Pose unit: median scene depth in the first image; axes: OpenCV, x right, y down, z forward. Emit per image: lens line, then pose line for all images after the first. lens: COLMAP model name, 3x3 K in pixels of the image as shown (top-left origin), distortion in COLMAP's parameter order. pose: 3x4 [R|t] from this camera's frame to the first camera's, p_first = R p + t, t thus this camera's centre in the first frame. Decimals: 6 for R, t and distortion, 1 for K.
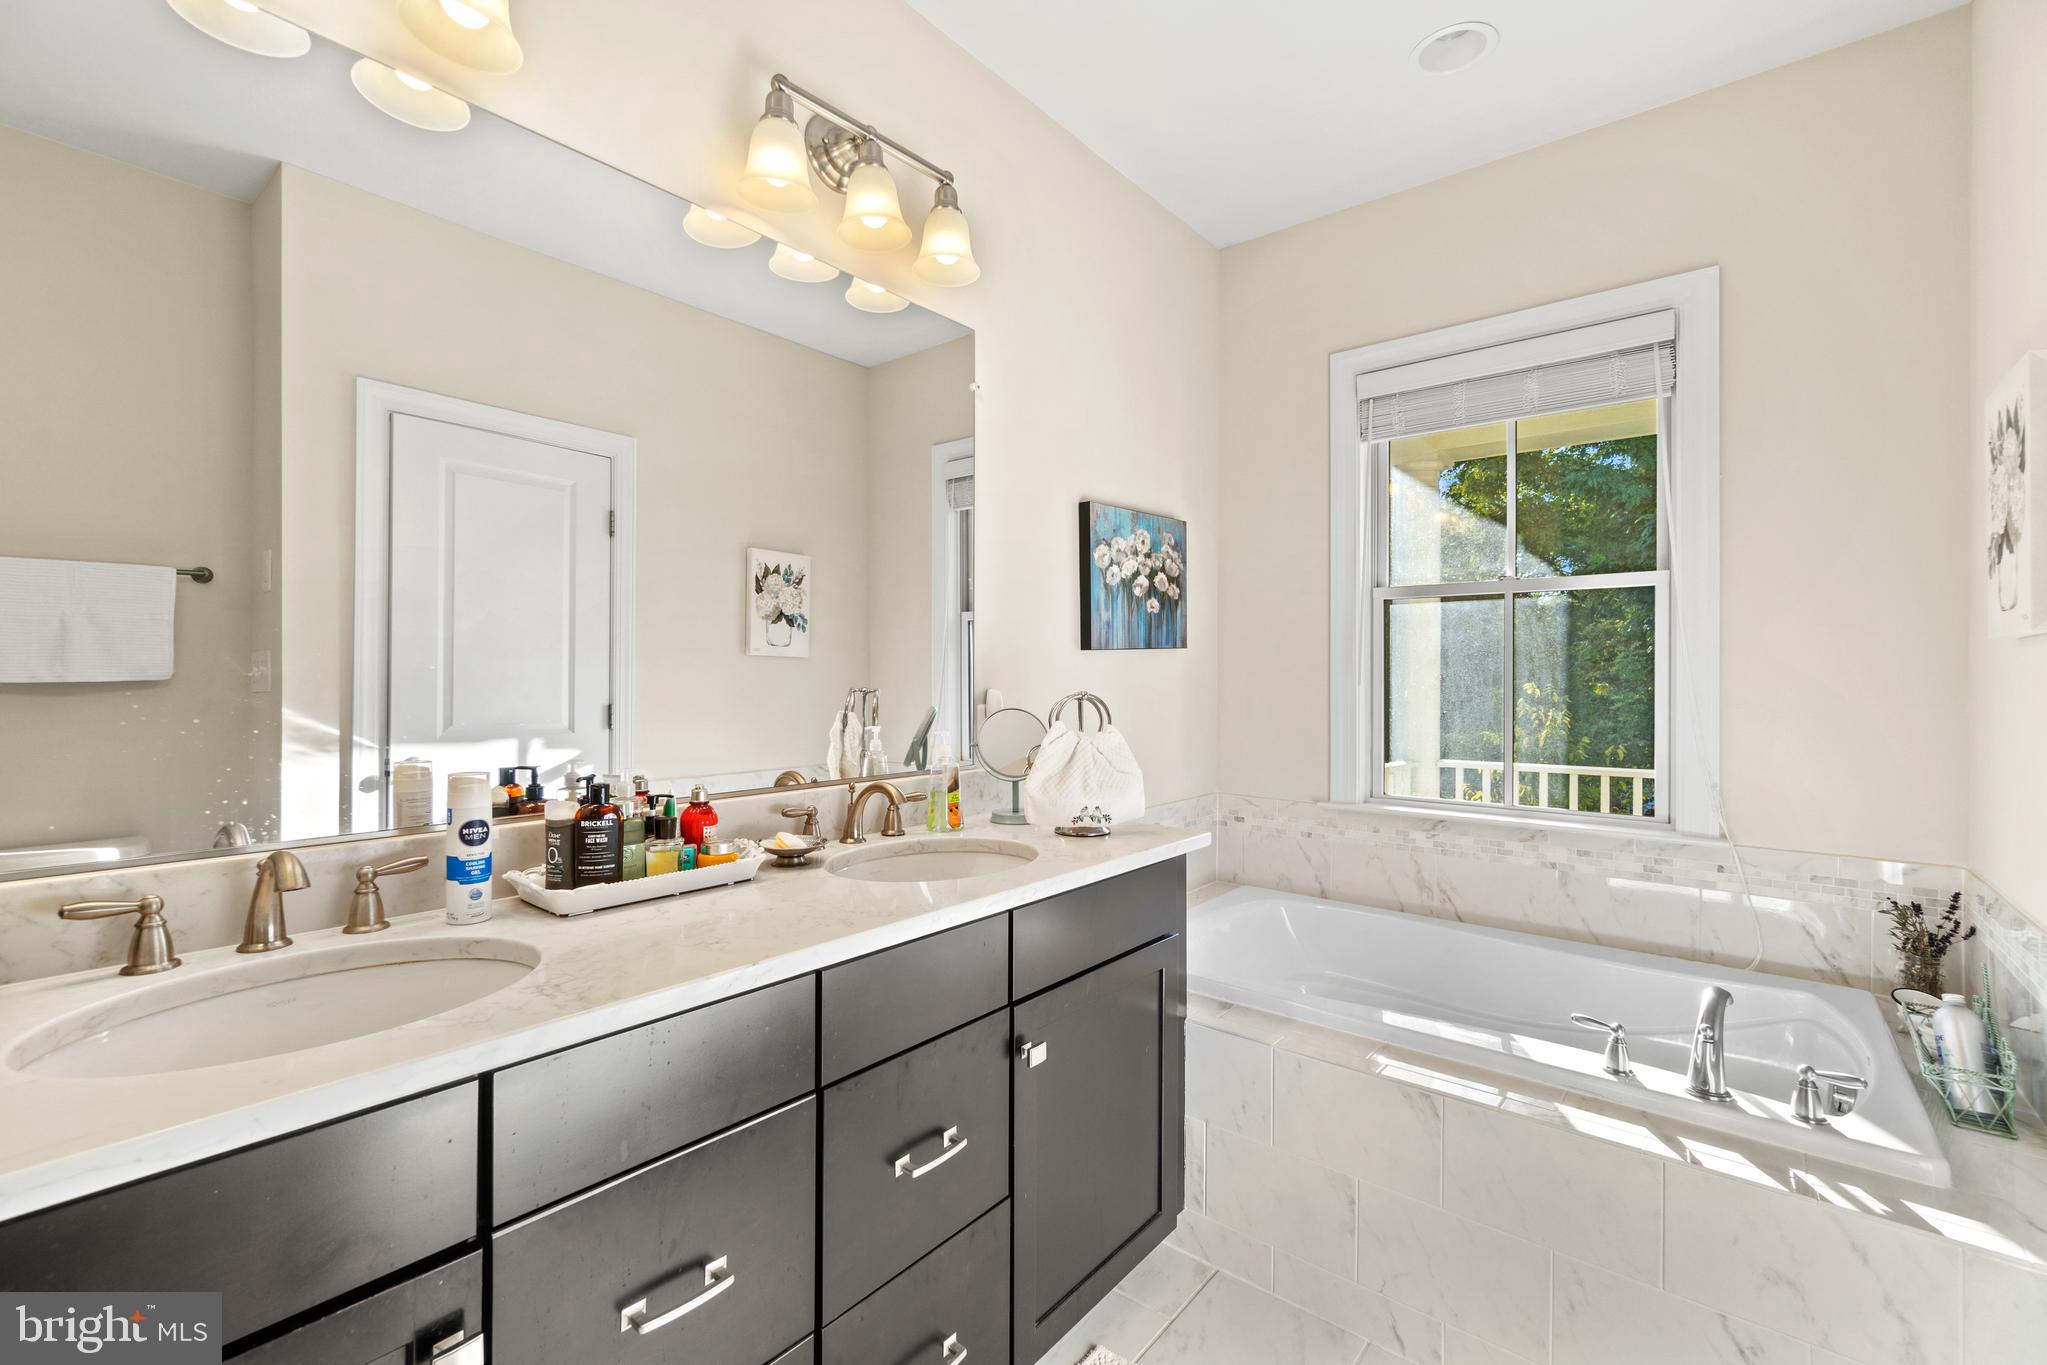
lens RADIAL K [[880.3, 0, 1021.6], [0, 880.3, 674.0], [0, 0, 1]] dist [0.000236, 0.000164]
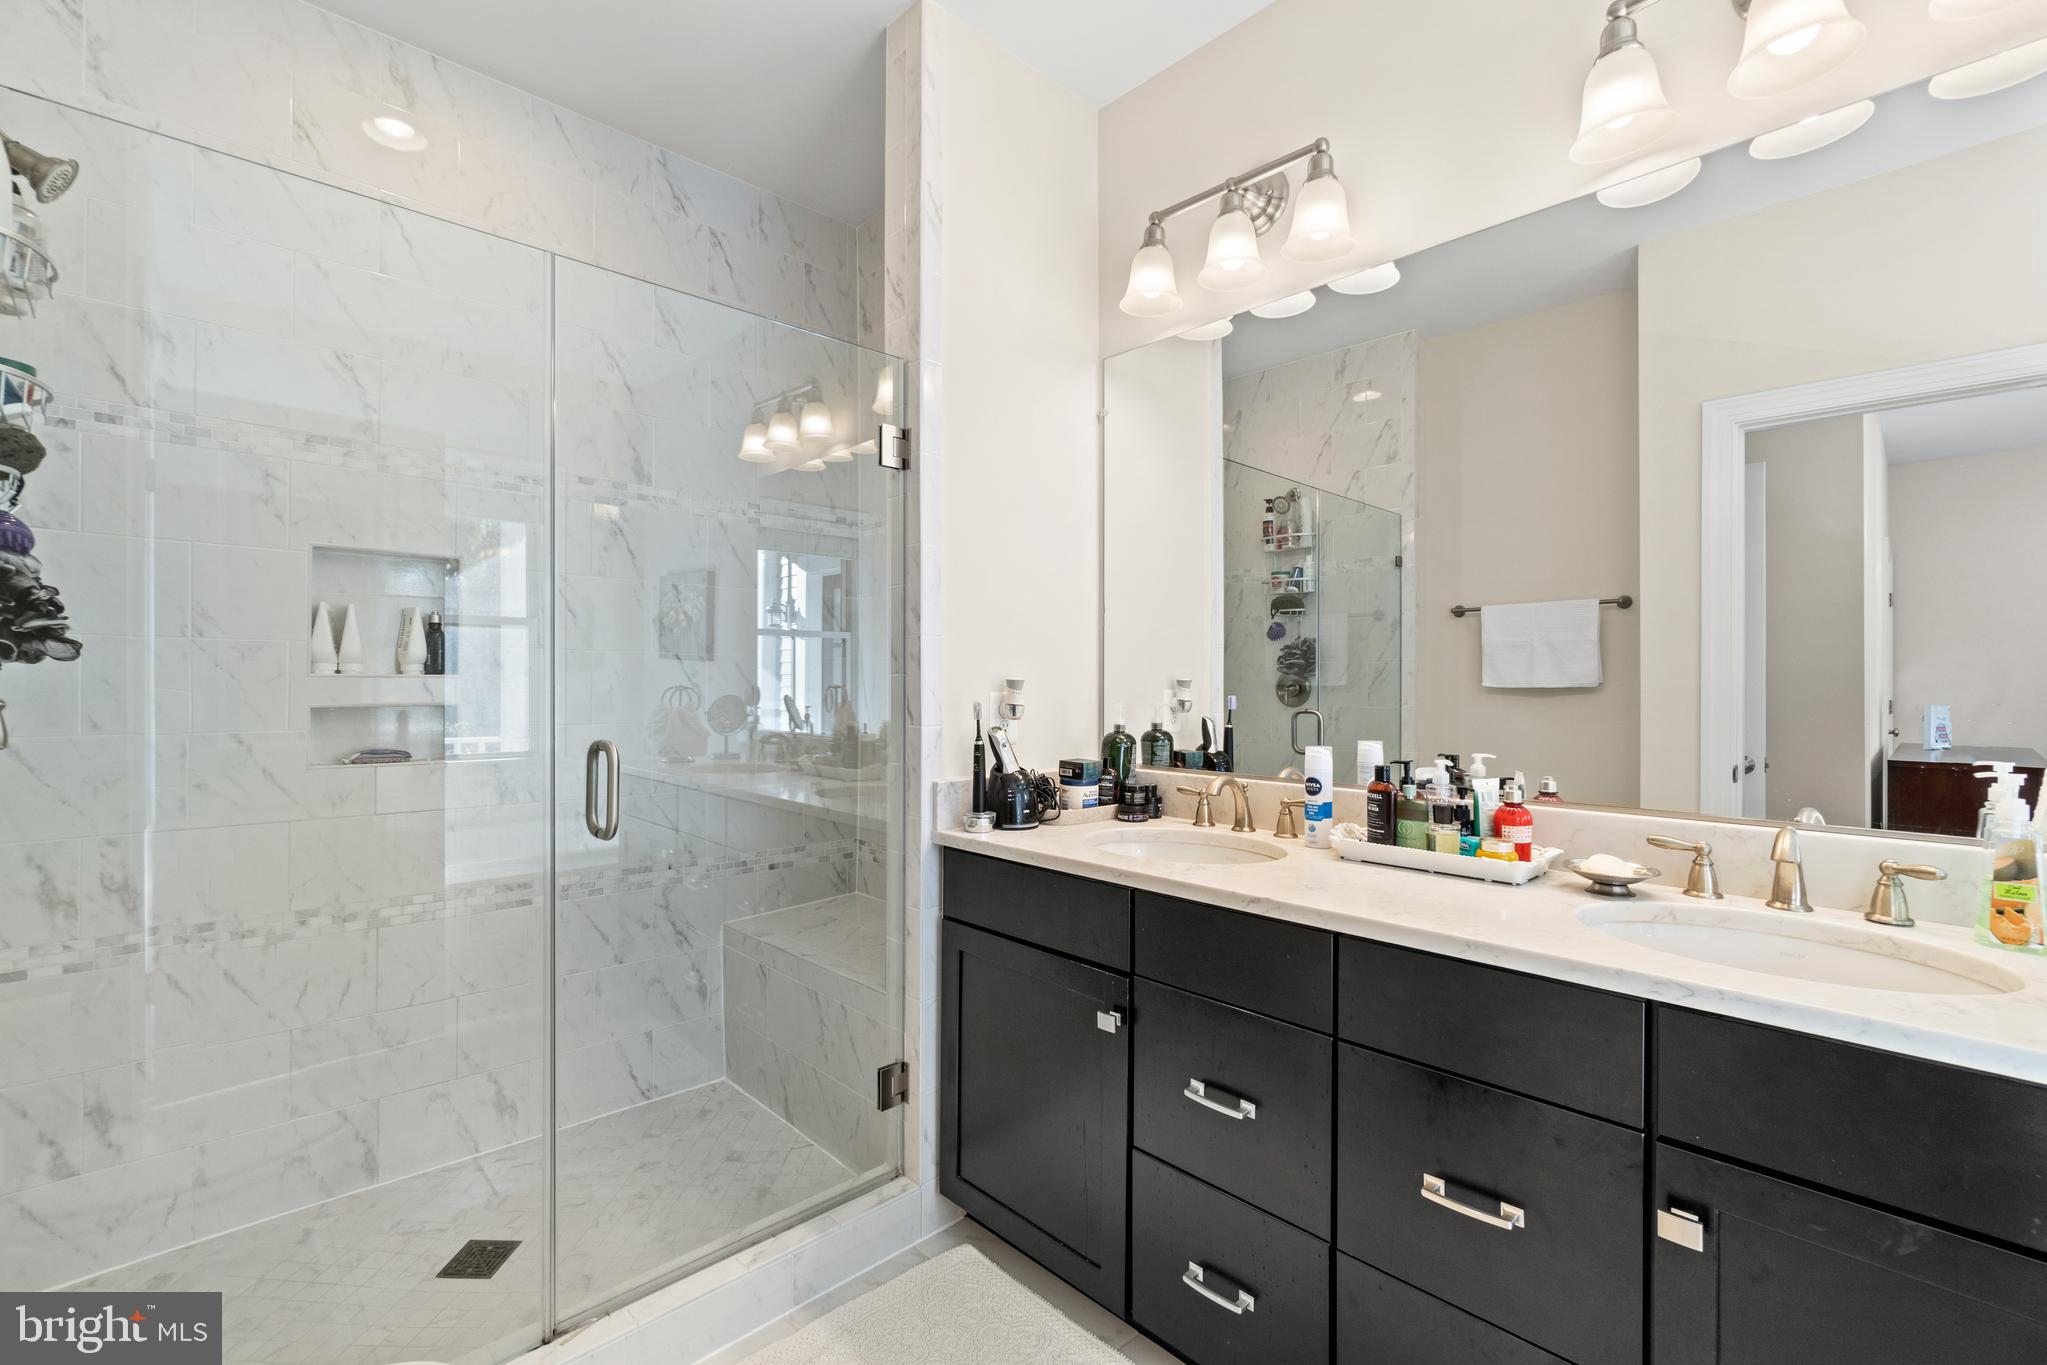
lens RADIAL K [[880.3, 0, 1021.6], [0, 880.3, 674.0], [0, 0, 1]] dist [0.000236, 0.000164]
pose [[-0.109796, -0.012531, -0.993875, 0.682758], [-0.001726, 0.999921, -0.012416, 0.008929], [0.993953, 0.000352, -0.109809, 0.510568]]
